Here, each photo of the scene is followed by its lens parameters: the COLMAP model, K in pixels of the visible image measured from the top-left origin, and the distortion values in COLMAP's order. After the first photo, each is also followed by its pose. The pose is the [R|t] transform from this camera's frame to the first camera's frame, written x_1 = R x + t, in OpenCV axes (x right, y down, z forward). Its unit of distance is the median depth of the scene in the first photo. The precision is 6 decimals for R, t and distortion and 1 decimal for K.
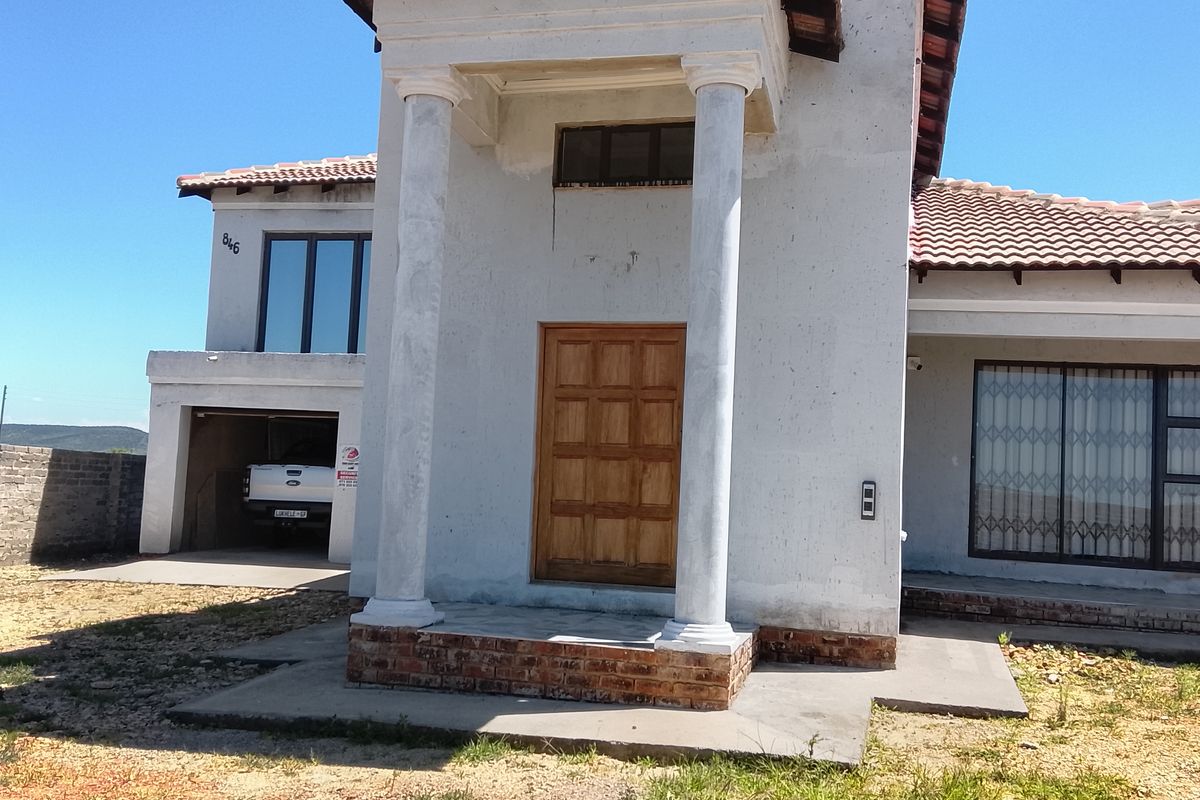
lens RADIAL K [[1114.3, 0, 600.0], [0, 1114.3, 400.0], [0, 0, 1]] dist [0.133384, -0.221974]
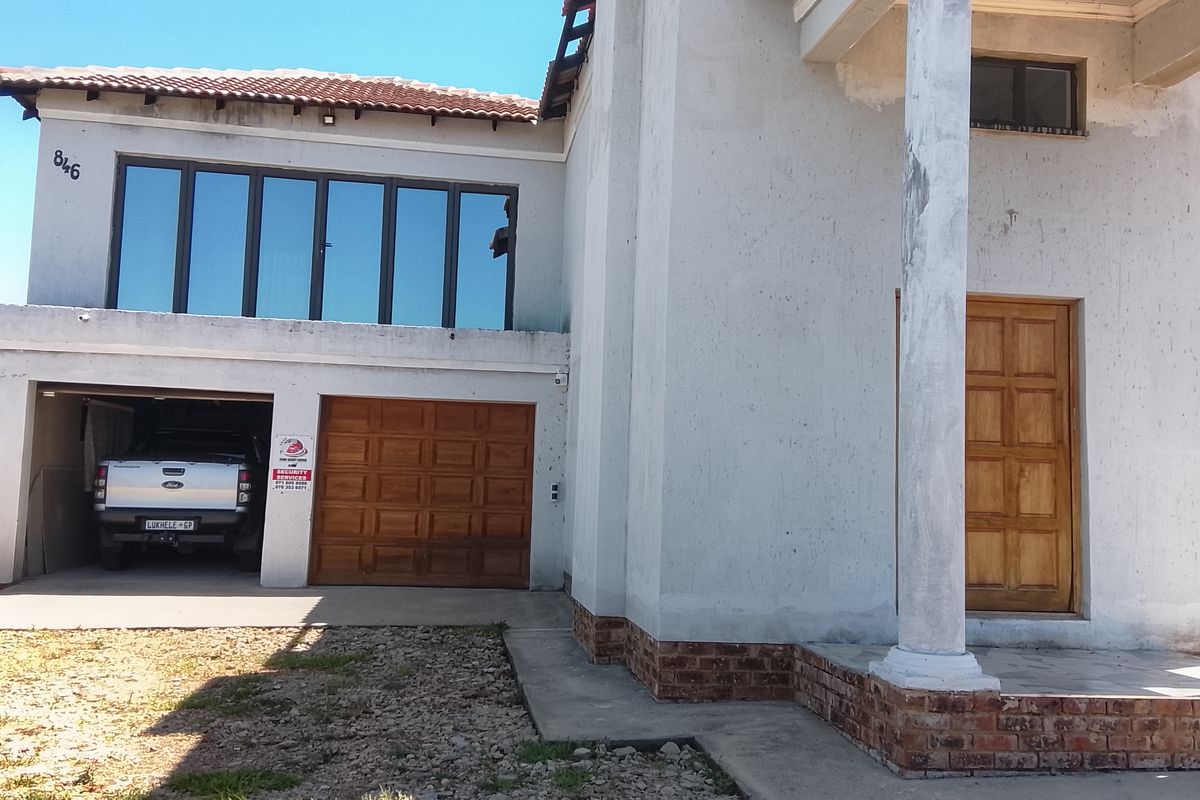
lens RADIAL K [[1114.3, 0, 600.0], [0, 1114.3, 400.0], [0, 0, 1]] dist [0.133384, -0.221974]
pose [[0.924039, 0.017770, 0.381886, -0.575251], [-0.021630, 0.999749, 0.005817, 0.010092], [-0.381686, -0.013636, 0.924191, 0.340342]]
